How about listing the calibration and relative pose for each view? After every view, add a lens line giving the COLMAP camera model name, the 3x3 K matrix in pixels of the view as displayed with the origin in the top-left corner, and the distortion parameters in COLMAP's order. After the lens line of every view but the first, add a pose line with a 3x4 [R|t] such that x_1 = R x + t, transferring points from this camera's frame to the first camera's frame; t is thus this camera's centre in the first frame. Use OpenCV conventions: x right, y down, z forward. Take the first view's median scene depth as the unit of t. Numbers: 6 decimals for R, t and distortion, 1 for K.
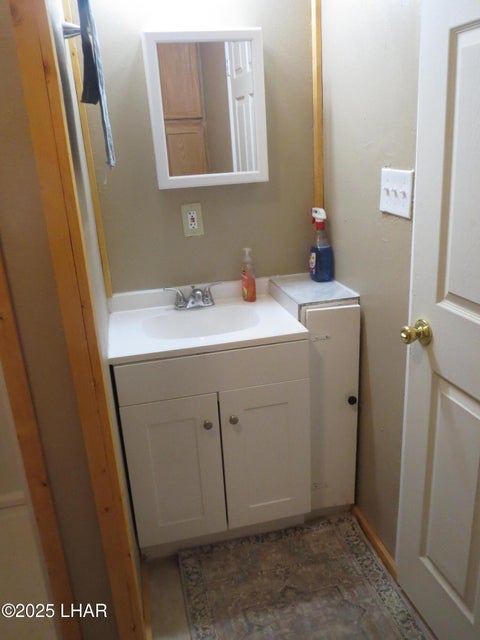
lens RADIAL K [[526.6, 0, 240.0], [0, 526.6, 320.0], [0, 0, 1]] dist [-0.034405, 0.005377]
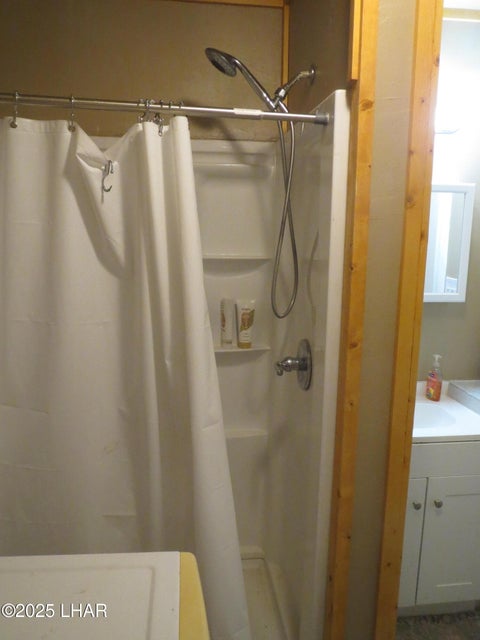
lens RADIAL K [[526.6, 0, 240.0], [0, 526.6, 320.0], [0, 0, 1]] dist [-0.034405, 0.005377]
pose [[0.991540, 0.090392, -0.093156, -0.322270], [-0.103999, 0.982672, -0.153428, 0.011948], [0.077673, 0.161818, 0.983759, -0.199094]]
